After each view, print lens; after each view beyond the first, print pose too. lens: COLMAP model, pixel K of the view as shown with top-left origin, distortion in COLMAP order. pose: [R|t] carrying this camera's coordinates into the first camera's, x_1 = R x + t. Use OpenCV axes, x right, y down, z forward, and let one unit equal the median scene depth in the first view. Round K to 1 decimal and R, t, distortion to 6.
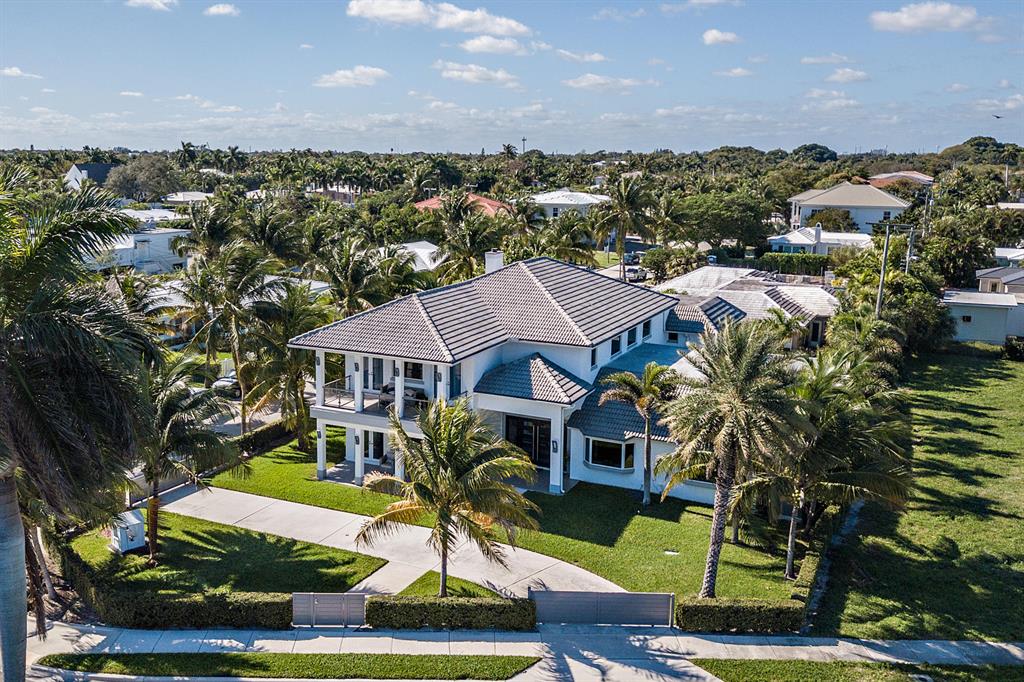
lens RADIAL K [[952.5, 0, 491.3], [0, 952.5, 265.3], [0, 0, 1]] dist [0.034954, -0.006120]
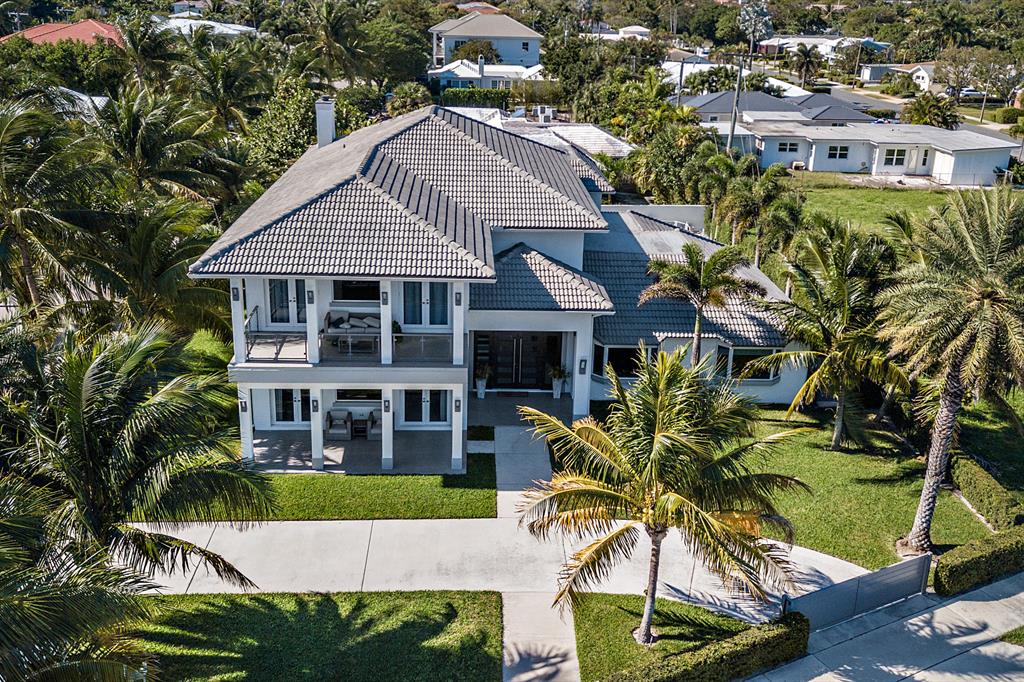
lens RADIAL K [[952.5, 0, 491.3], [0, 952.5, 265.3], [0, 0, 1]] dist [0.034954, -0.006120]
pose [[0.881038, -0.117536, 0.458210, -0.315715], [0.037947, 0.983079, 0.179207, -0.022877], [-0.471520, -0.140500, 0.870591, 0.381858]]
